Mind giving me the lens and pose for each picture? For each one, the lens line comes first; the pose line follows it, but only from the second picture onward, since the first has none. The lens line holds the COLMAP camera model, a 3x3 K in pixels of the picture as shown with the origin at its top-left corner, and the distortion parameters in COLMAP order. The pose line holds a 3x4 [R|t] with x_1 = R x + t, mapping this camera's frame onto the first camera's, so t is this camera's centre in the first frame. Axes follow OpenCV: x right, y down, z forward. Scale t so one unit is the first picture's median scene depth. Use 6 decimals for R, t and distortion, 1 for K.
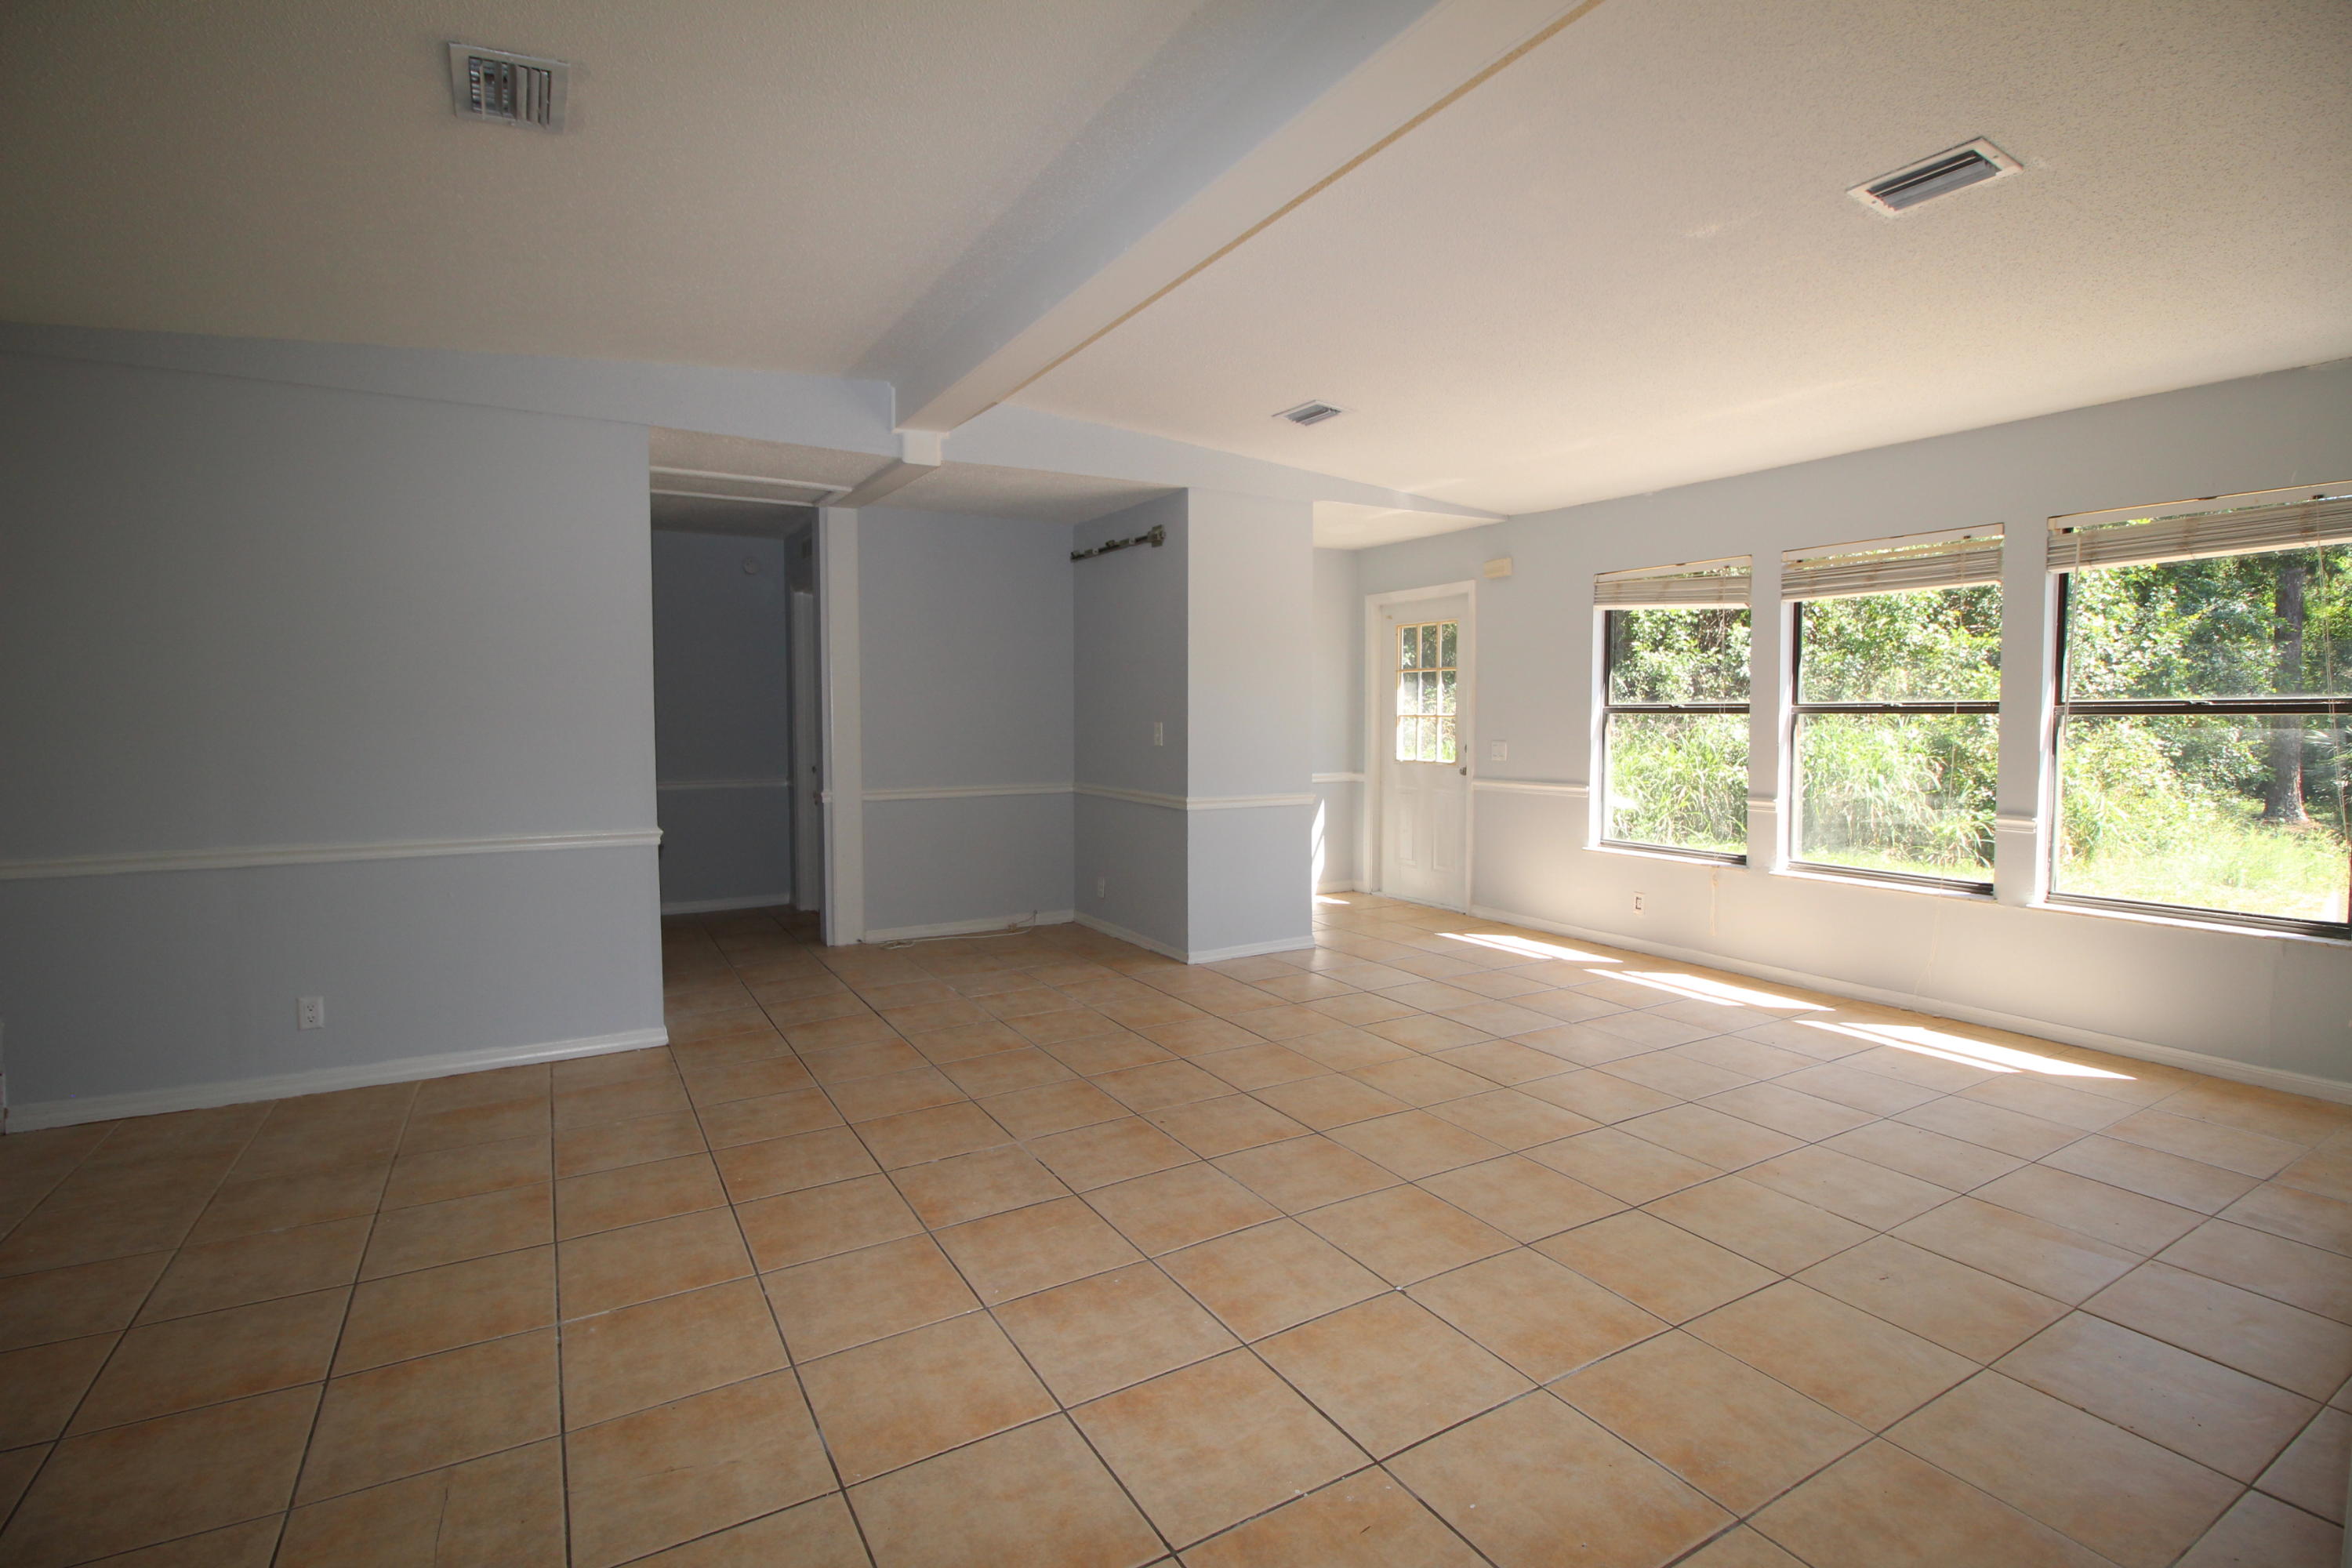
lens RADIAL K [[1083.9, 0, 1165.5], [0, 1083.9, 772.7], [0, 0, 1]] dist [0.001533, -0.014223]
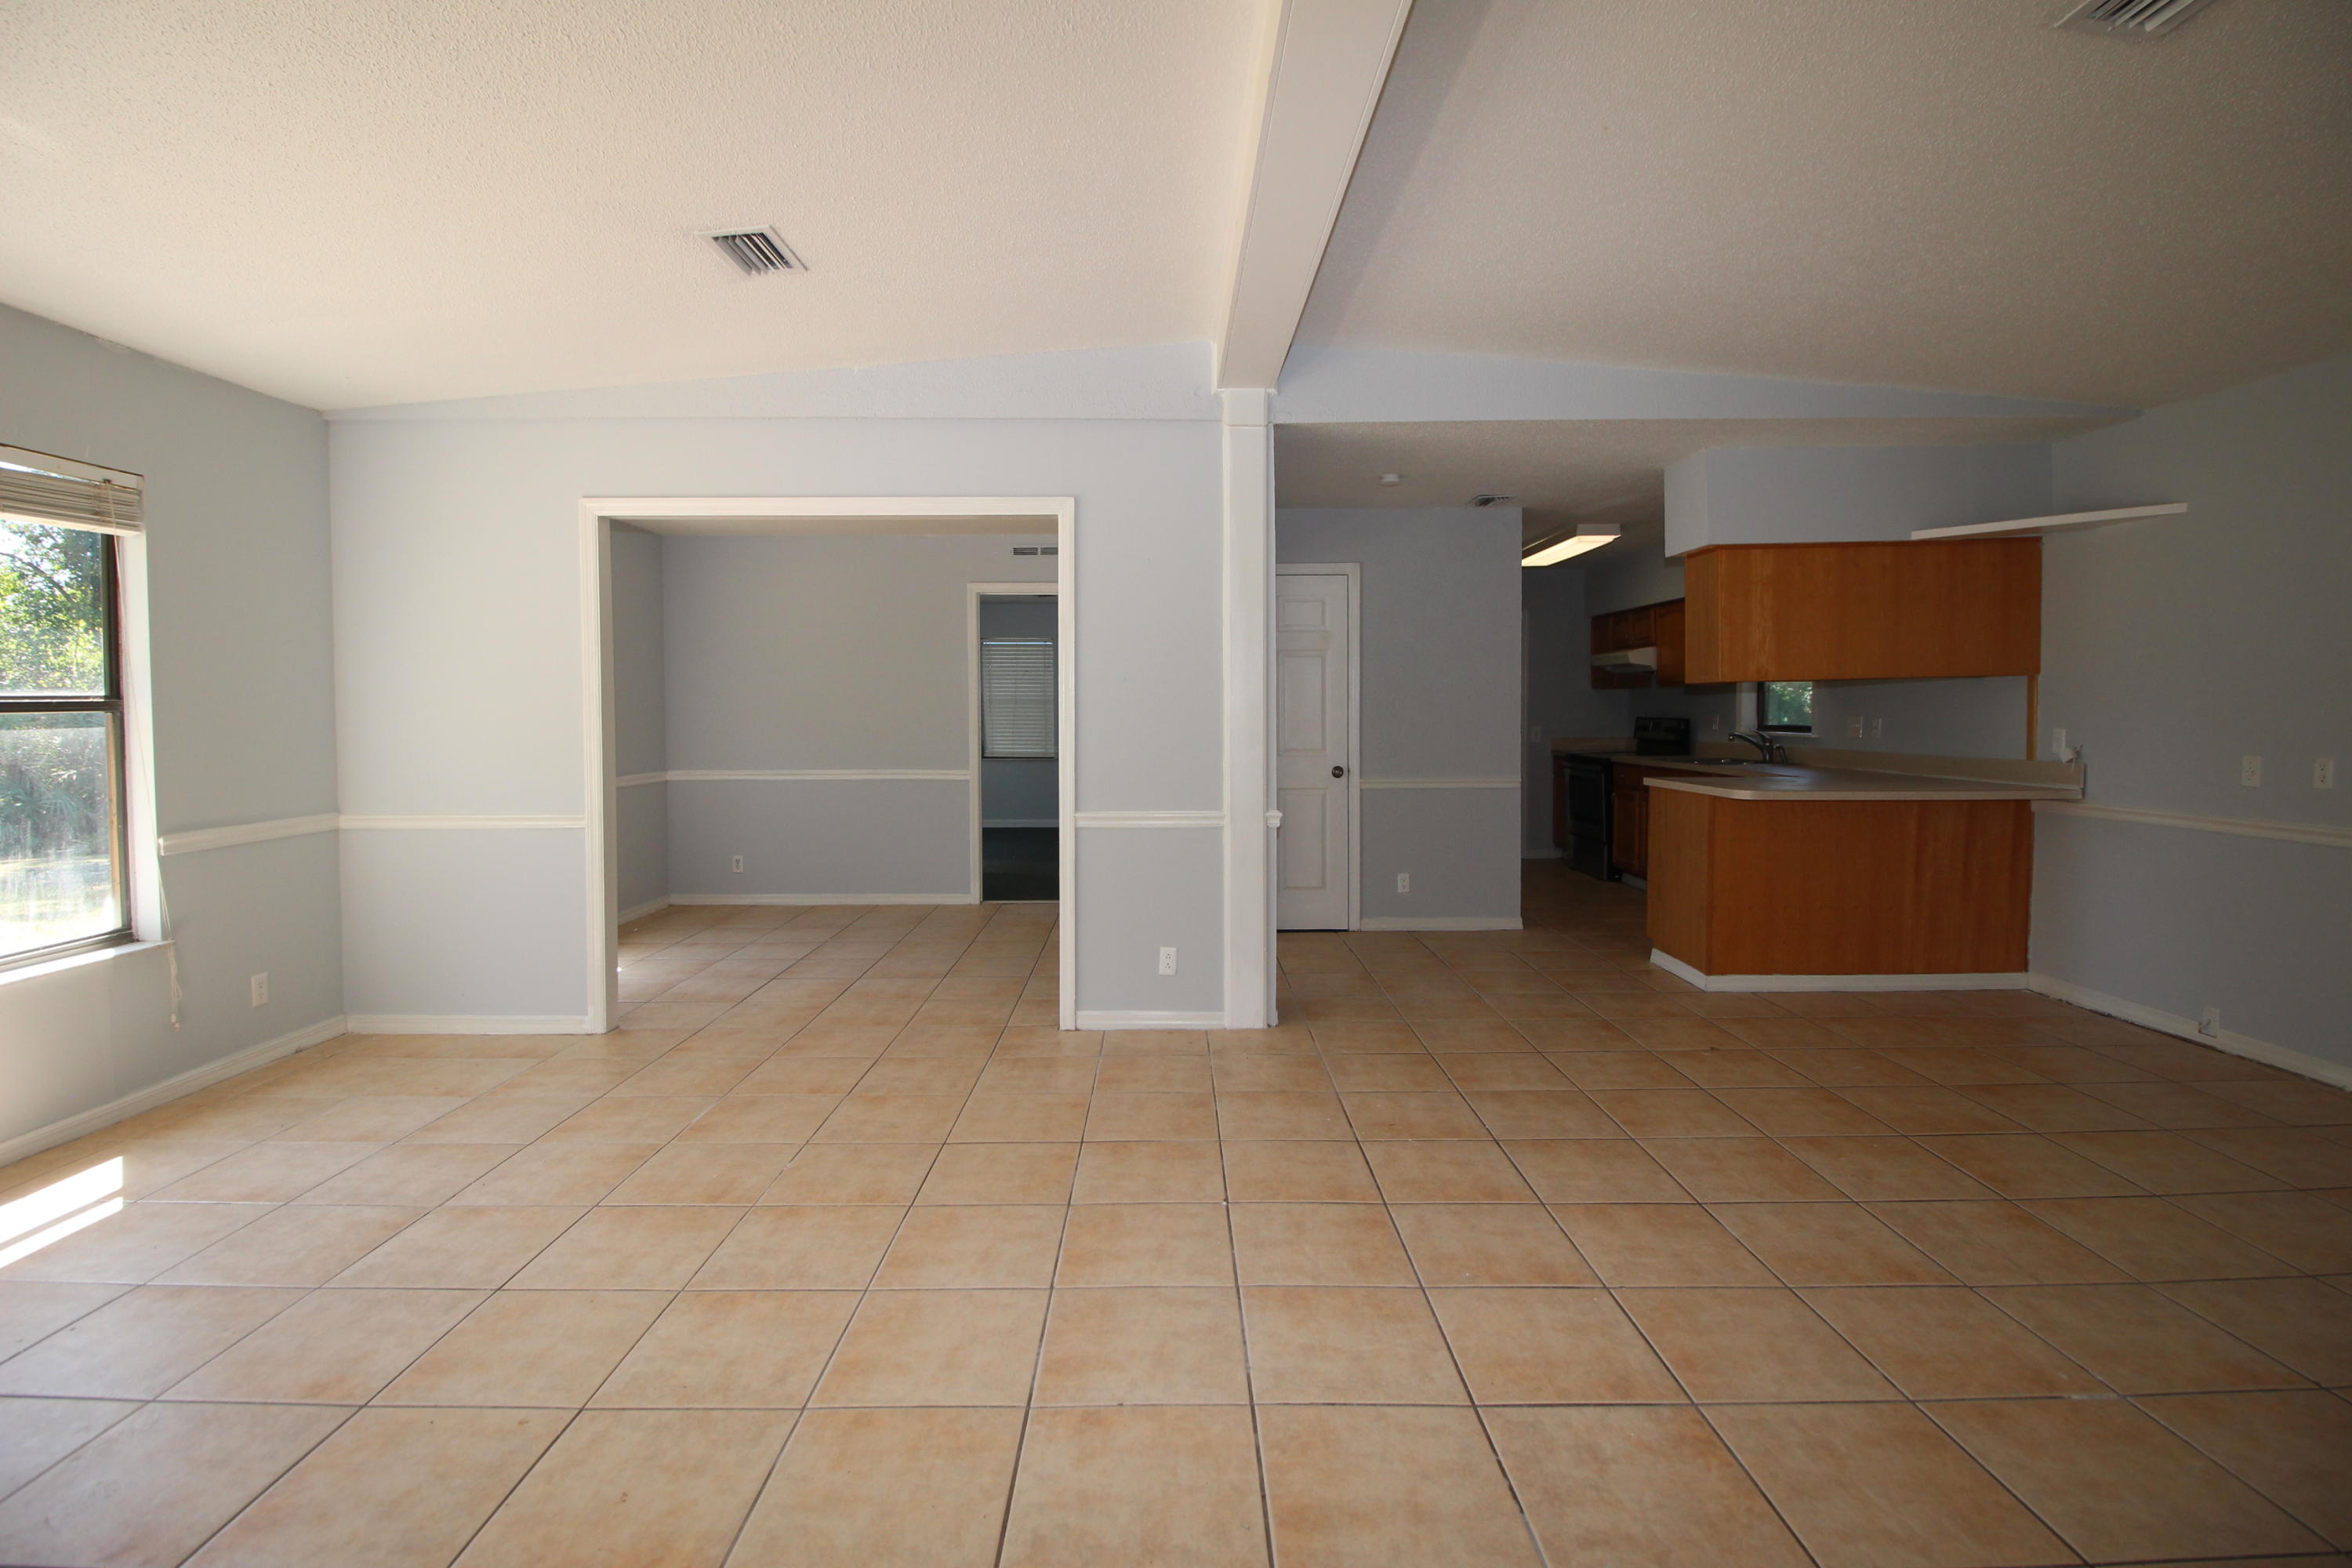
lens RADIAL K [[1094.7, 0, 1179.4], [0, 1094.7, 739.7], [0, 0, 1]] dist [0.001534, -0.015673]
pose [[-0.873260, -0.006831, 0.487207, -0.159104], [0.034050, 0.996602, 0.075003, -0.053106], [-0.486063, 0.082087, -0.870060, 1.042931]]
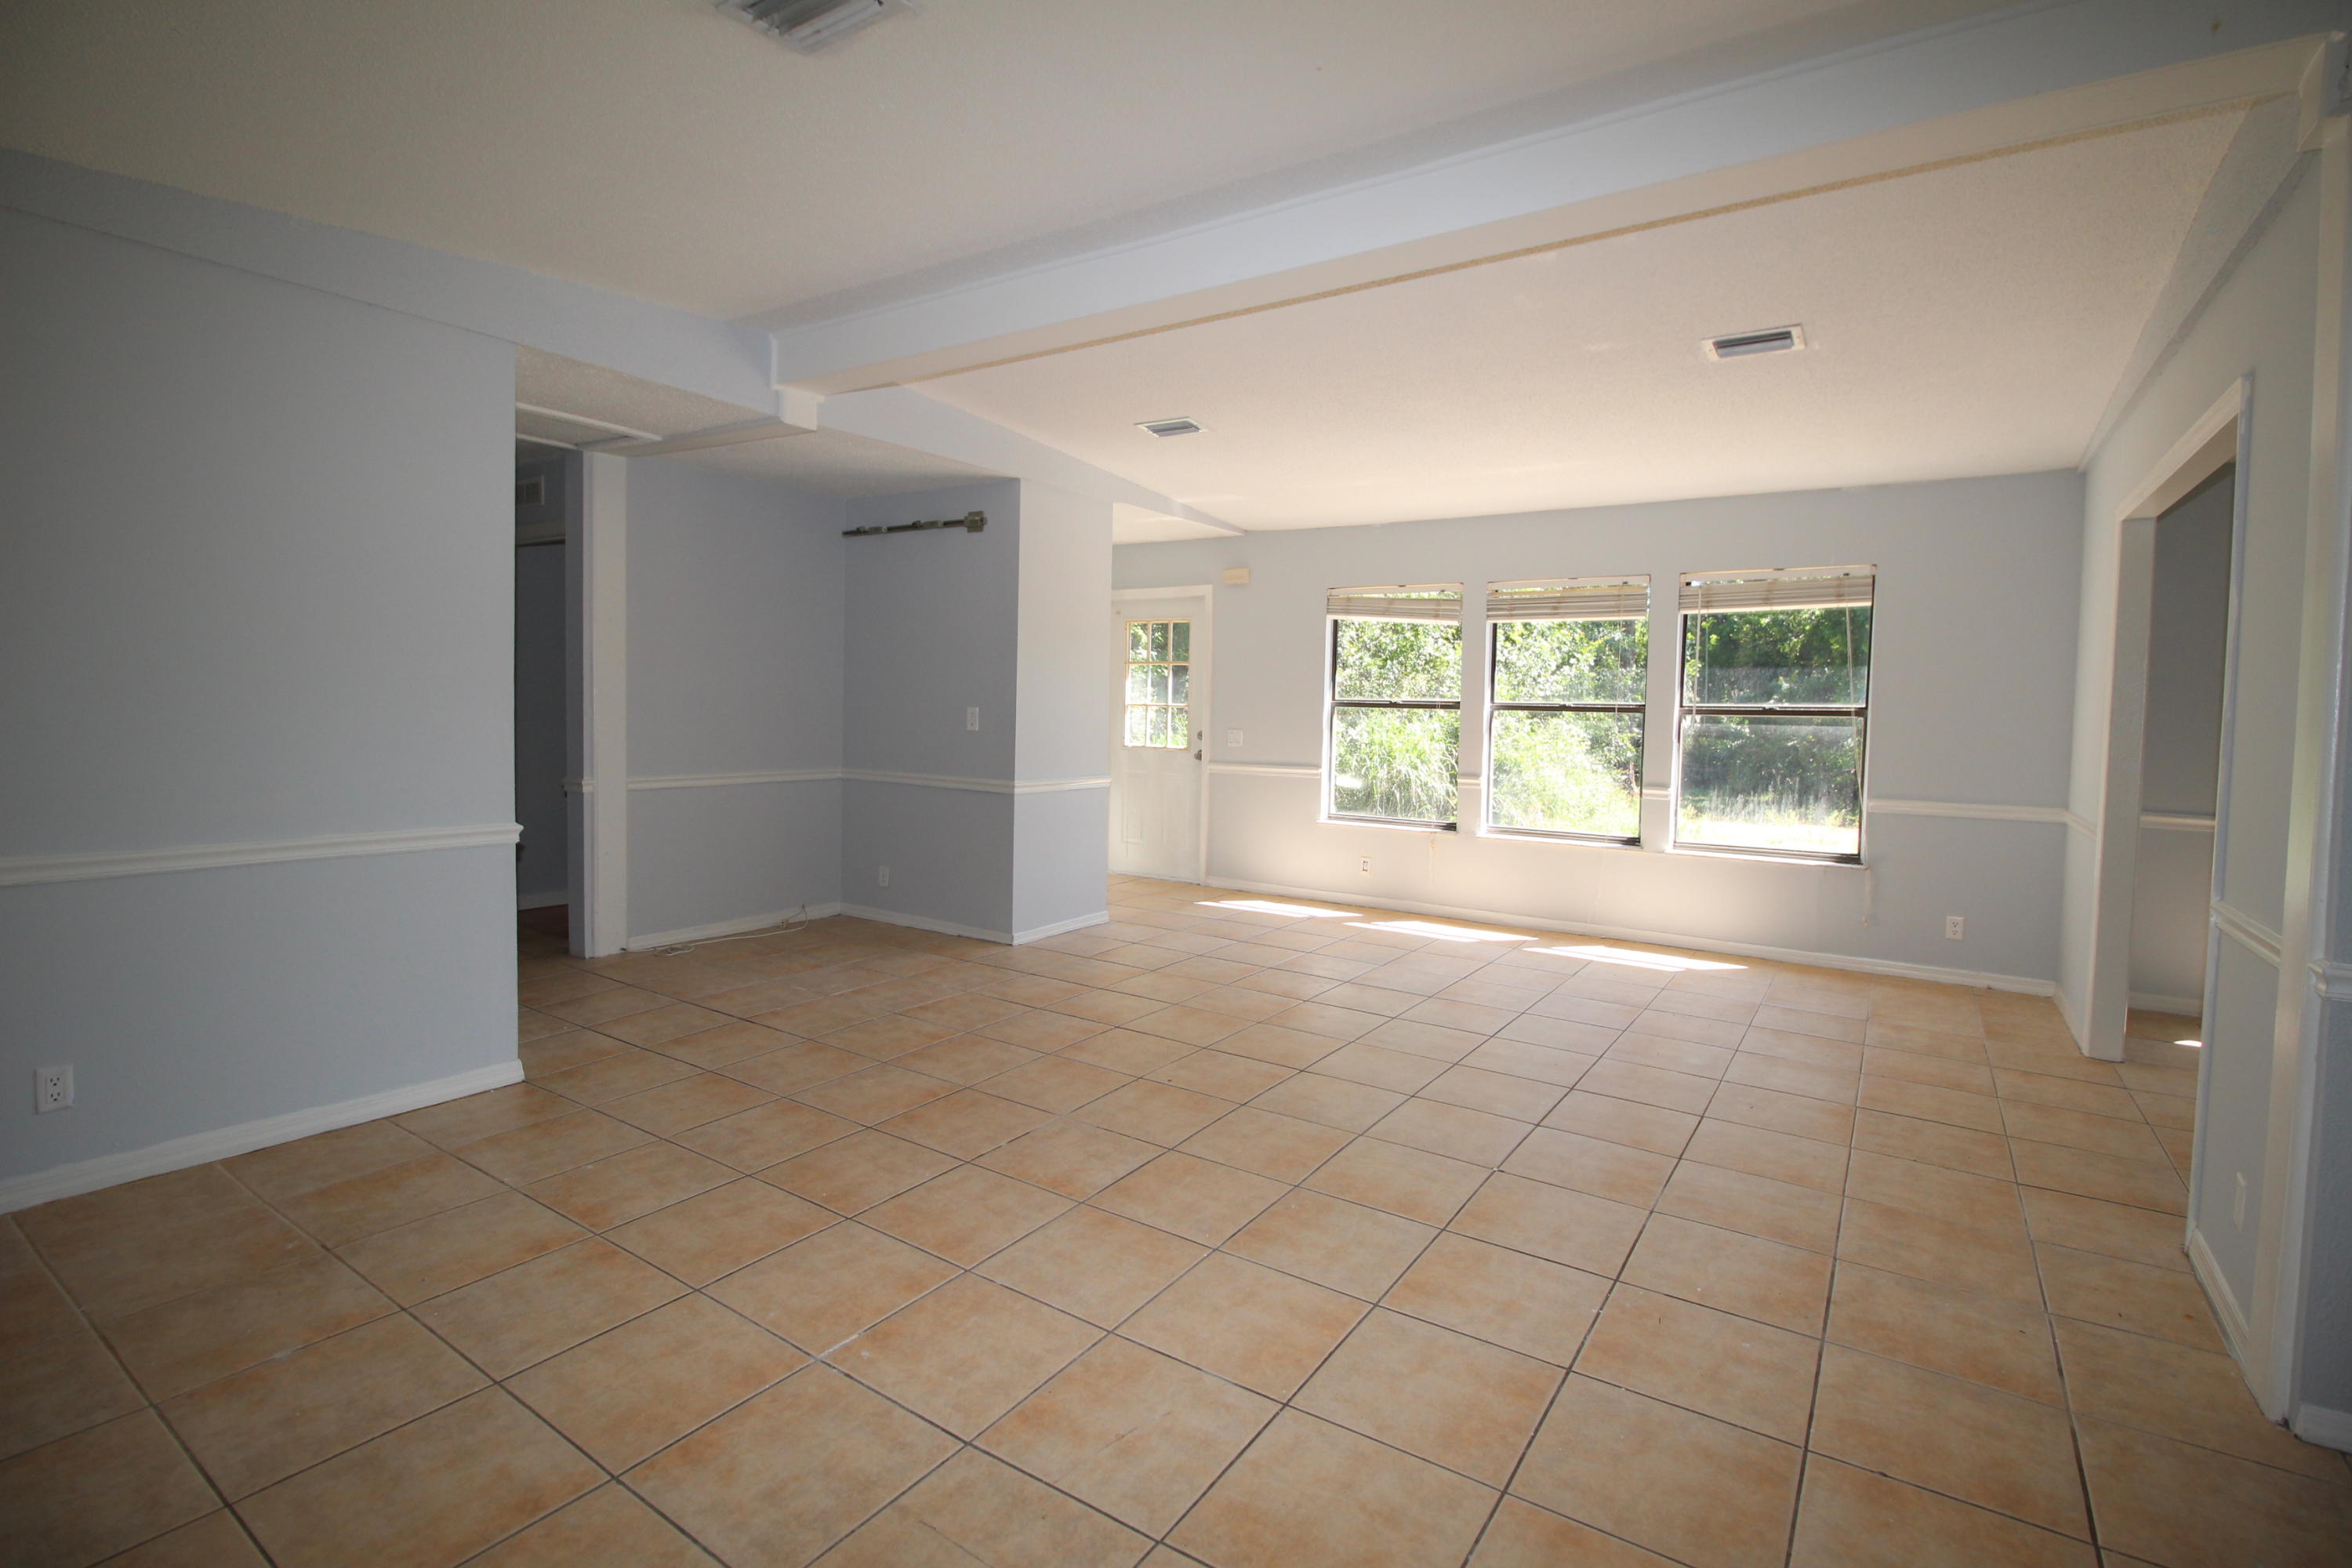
lens RADIAL K [[1084.3, 0, 1174.1], [0, 1084.3, 754.9], [0, 0, 1]] dist [0.001858, -0.014878]
pose [[0.898490, 0.000040, 0.438995, -0.347578], [0.001705, 0.999992, -0.003581, 0.002075], [-0.438991, 0.003966, 0.898482, 0.021959]]
